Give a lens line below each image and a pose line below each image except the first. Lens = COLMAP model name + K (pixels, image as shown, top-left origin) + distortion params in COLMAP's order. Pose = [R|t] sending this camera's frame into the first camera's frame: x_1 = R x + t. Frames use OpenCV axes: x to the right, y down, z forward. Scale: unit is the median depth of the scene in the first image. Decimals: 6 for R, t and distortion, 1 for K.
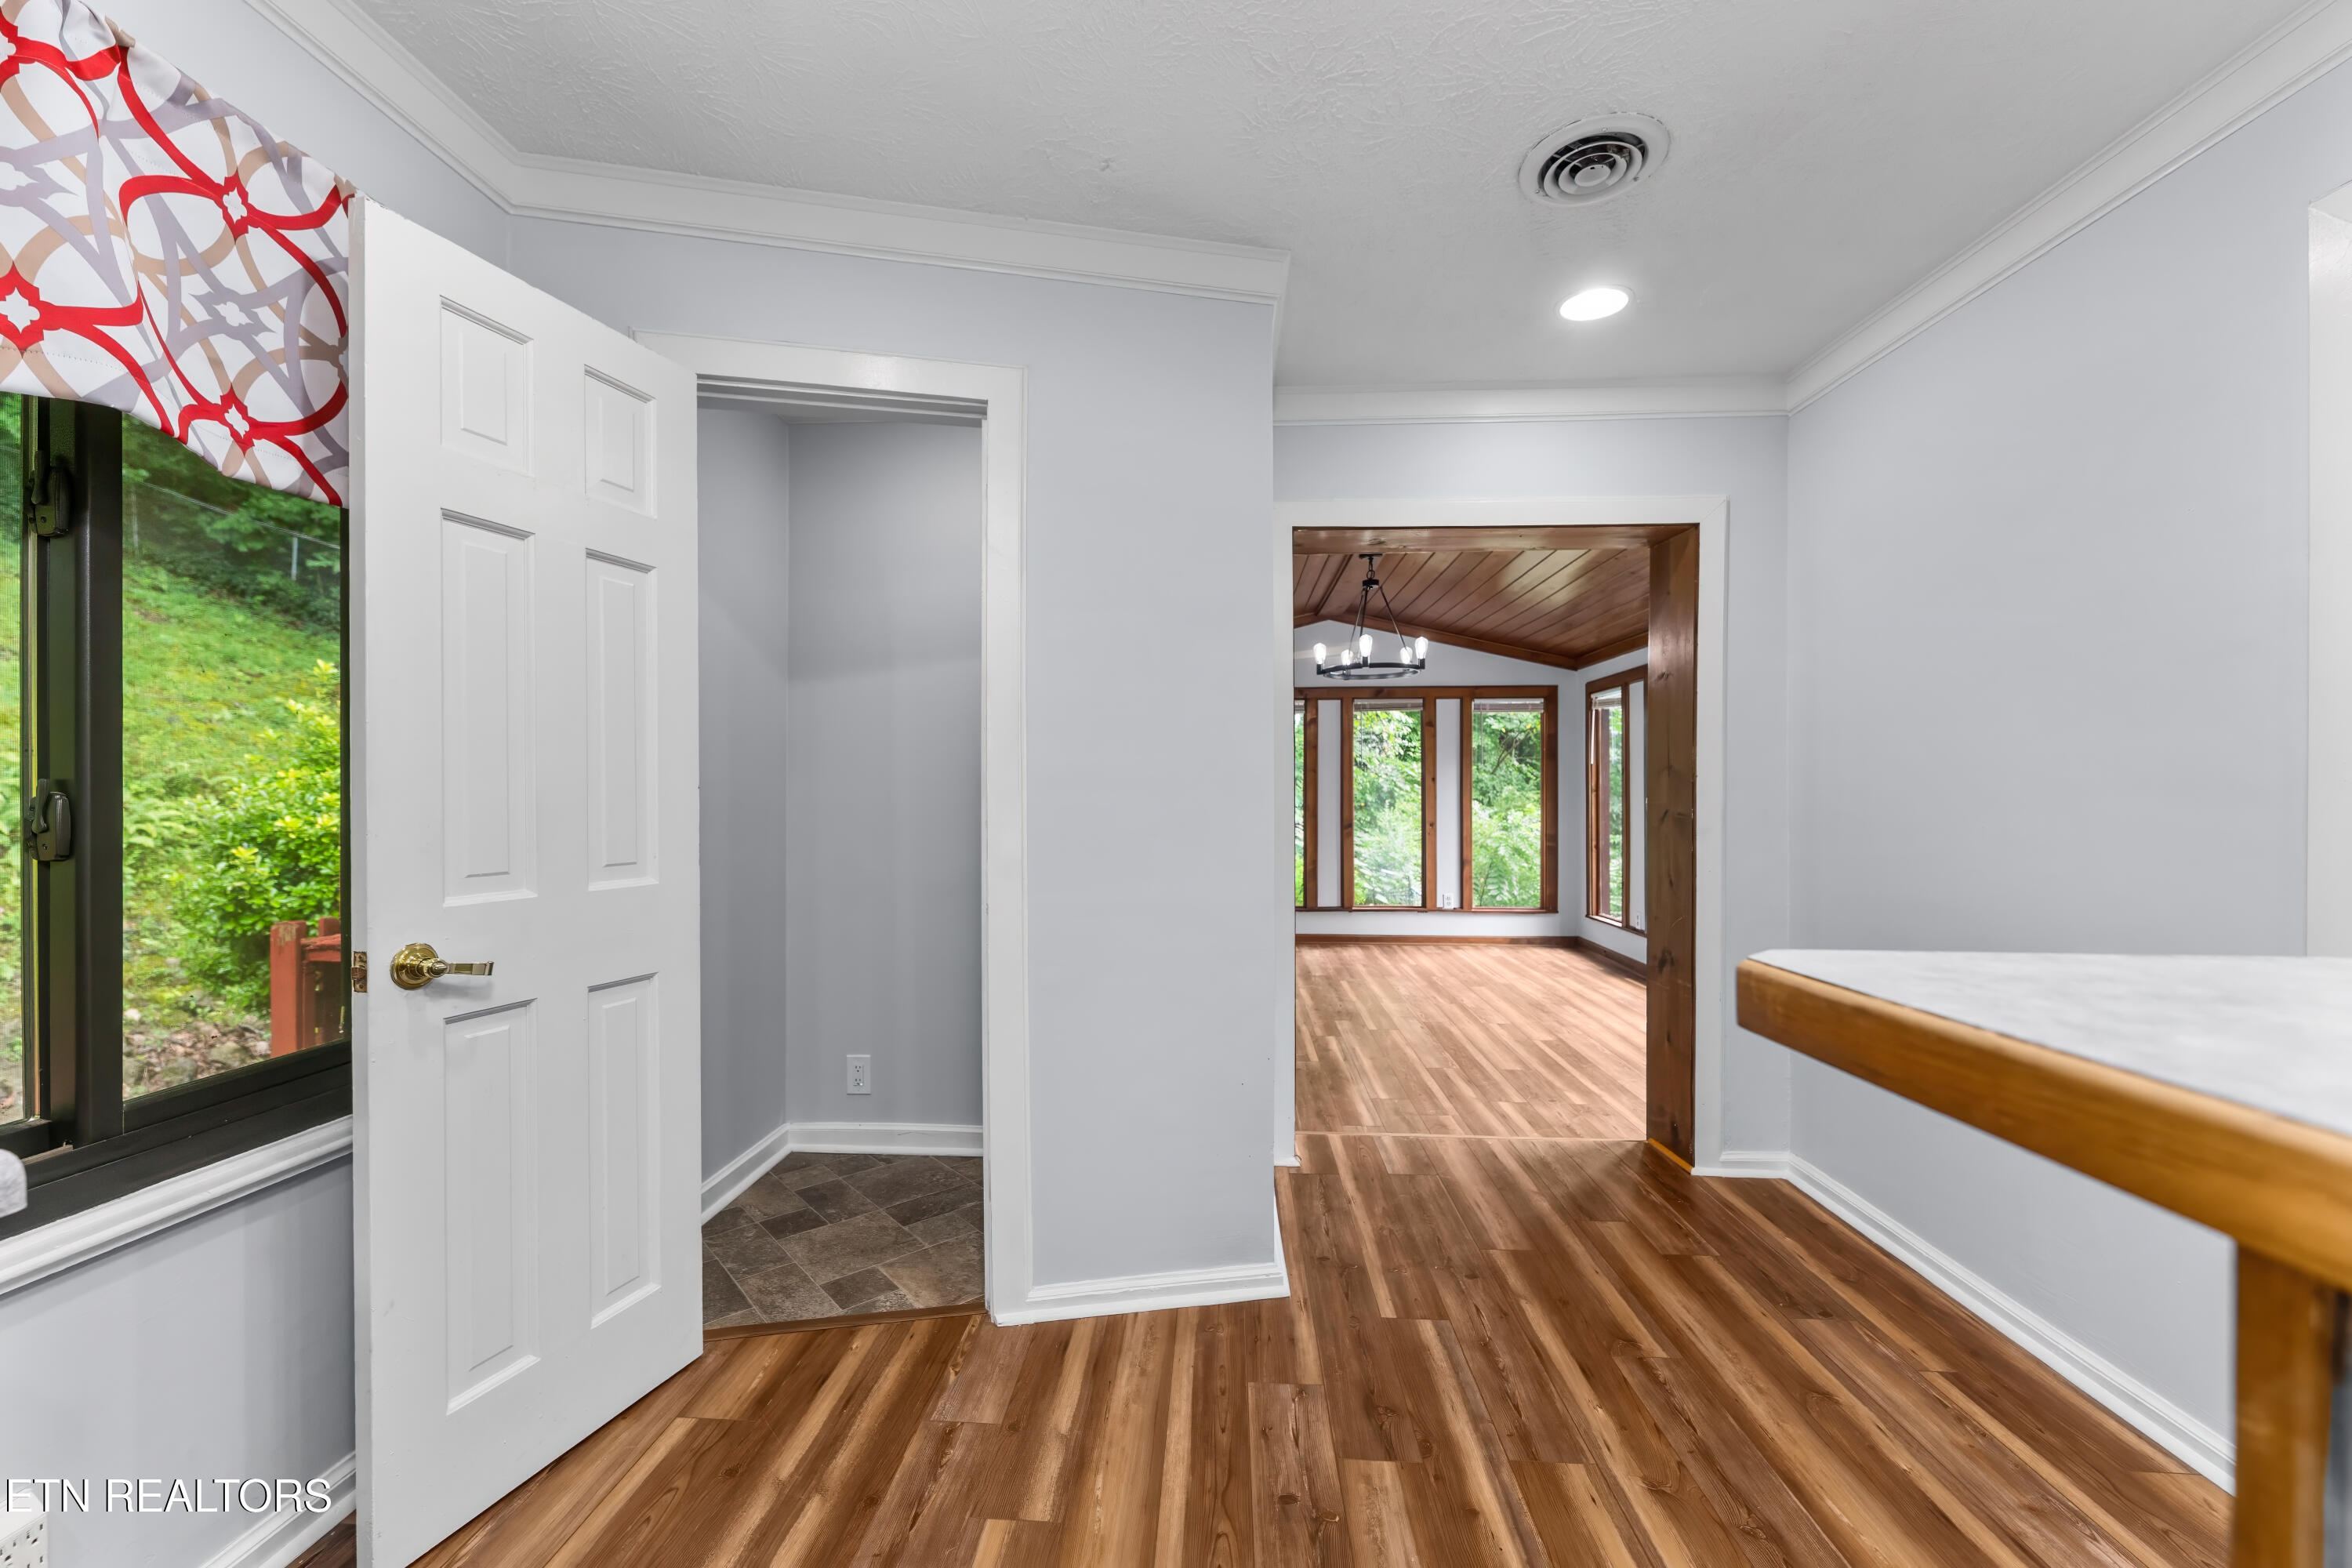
lens RADIAL K [[934.5, 0, 1172.5], [0, 934.5, 804.4], [0, 0, 1]] dist [-0.001037, -0.000659]
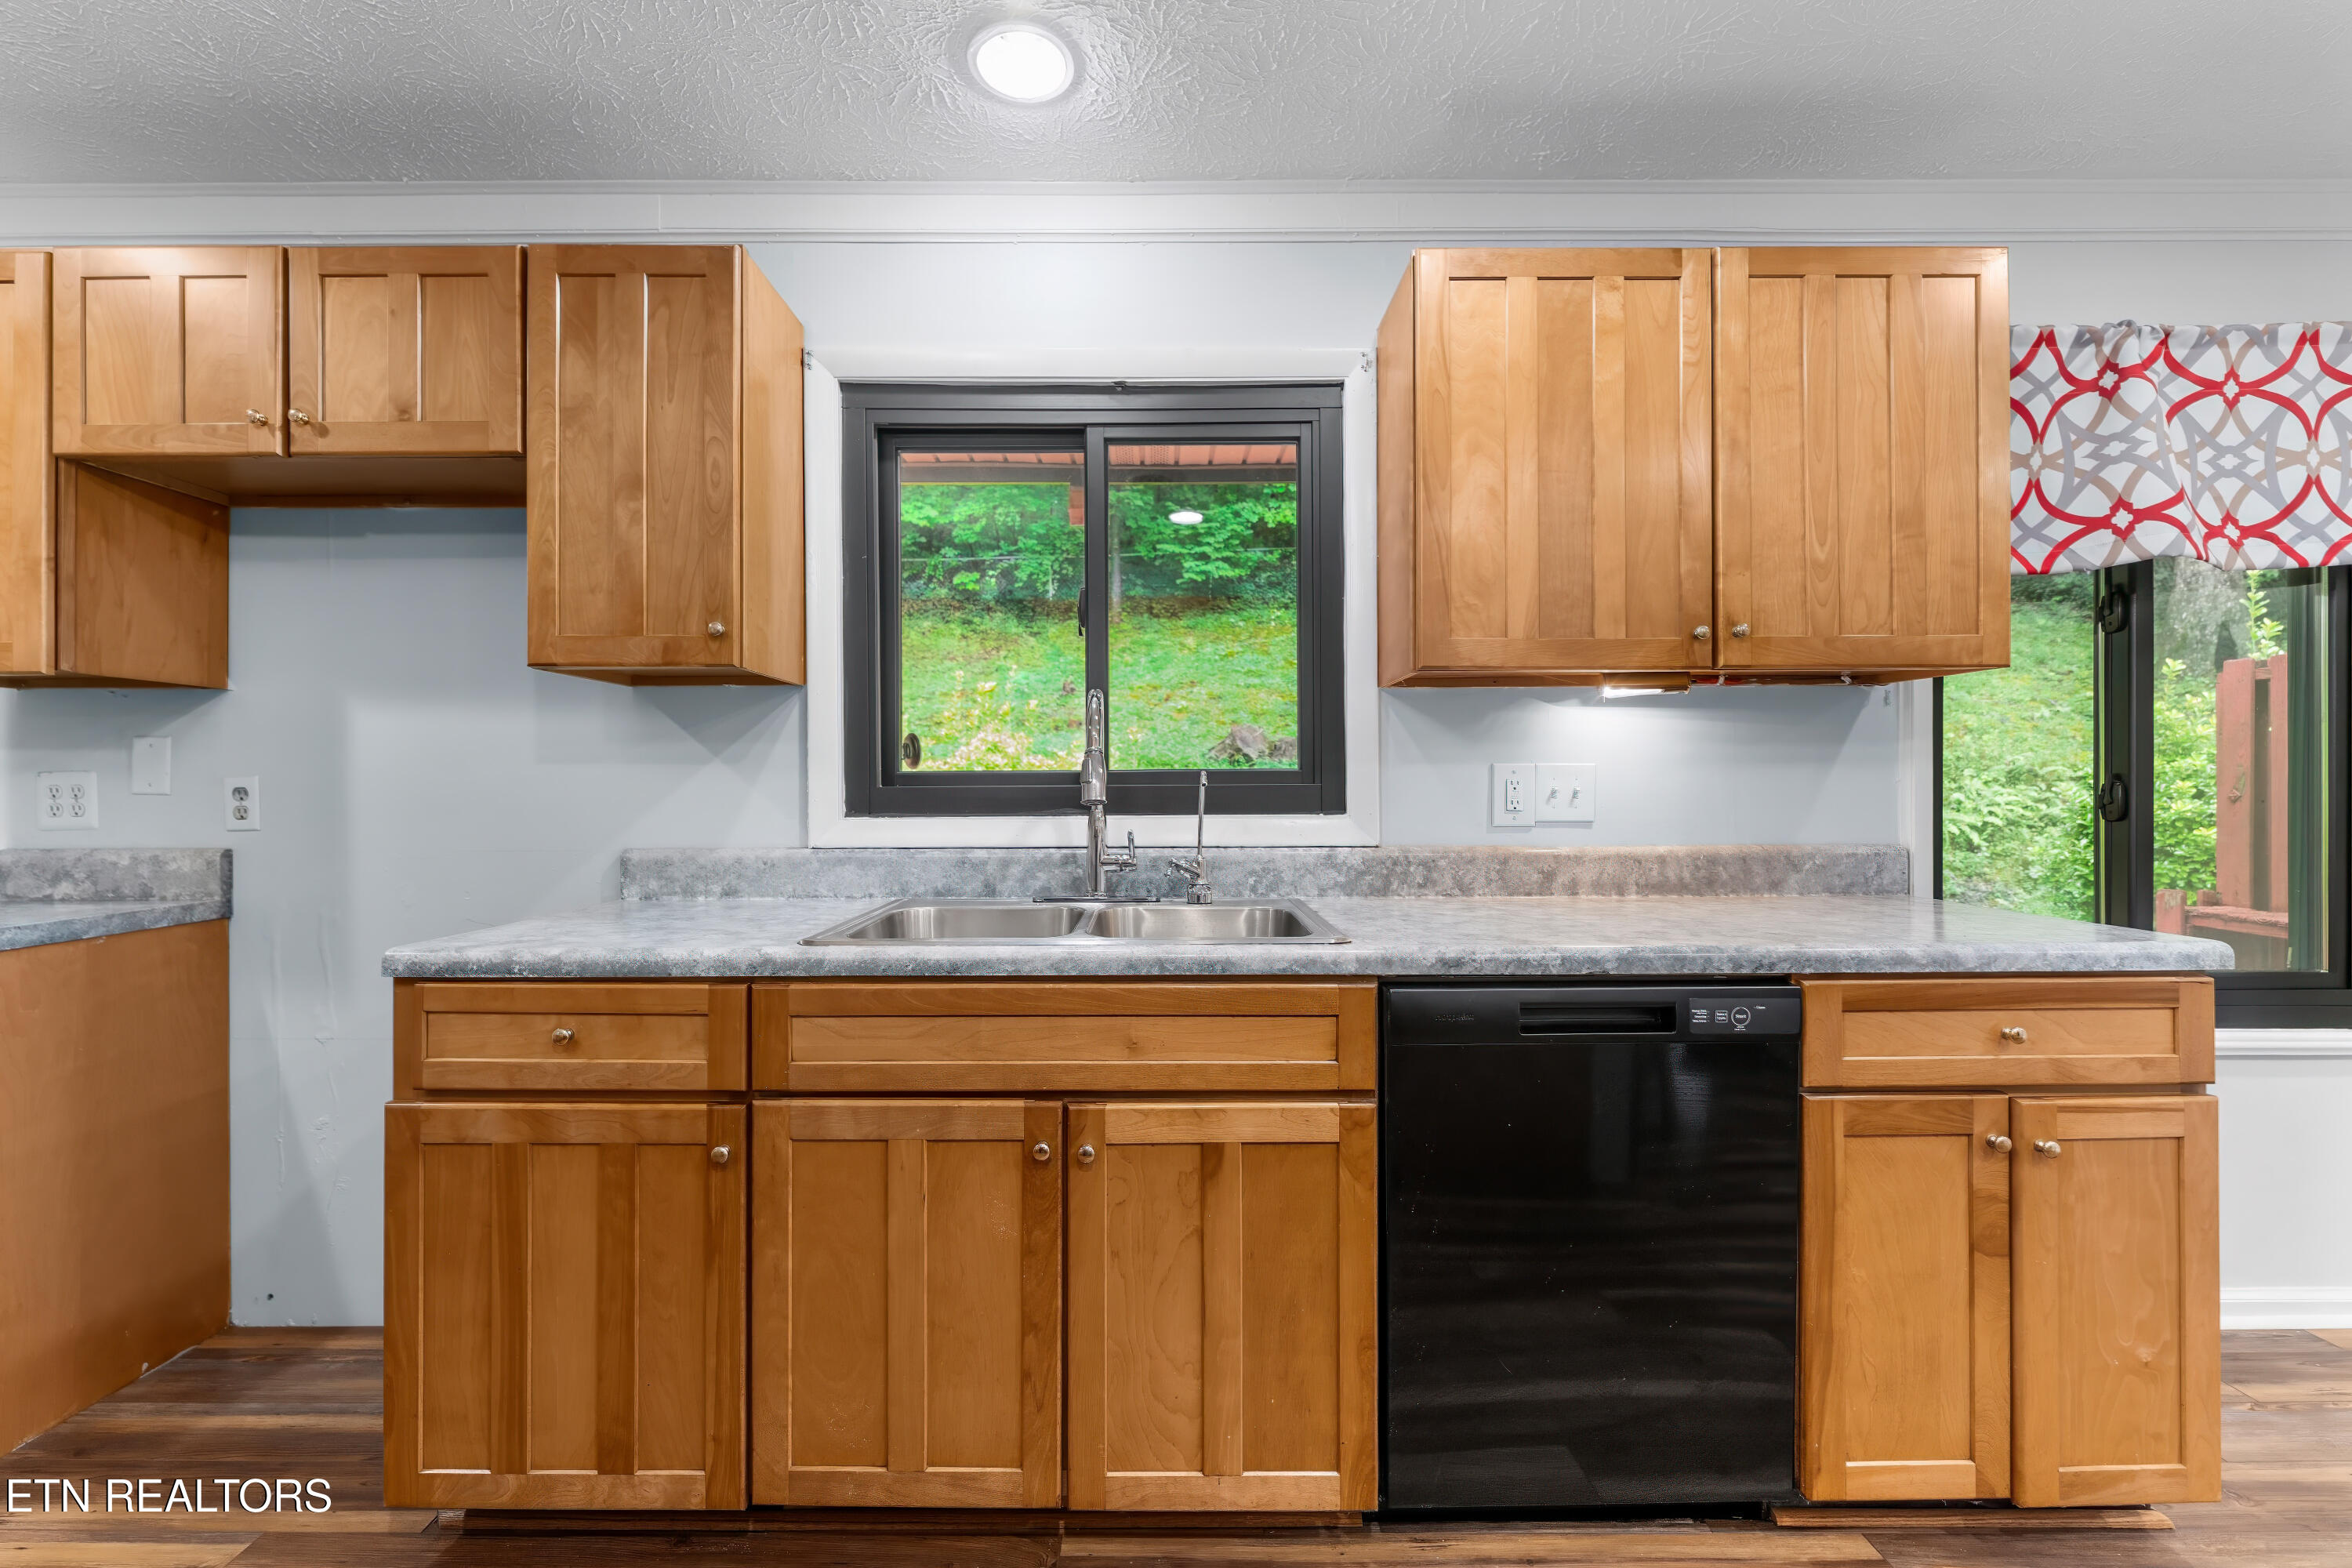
lens RADIAL K [[934.5, 0, 1172.9], [0, 934.5, 790.6], [0, 0, 1]] dist [-0.001037, -0.000659]
pose [[0.056396, 0.004500, -0.998398, 0.072872], [-0.007310, 0.999965, 0.004094, 0.002527], [0.998382, 0.007068, 0.056427, -0.160041]]
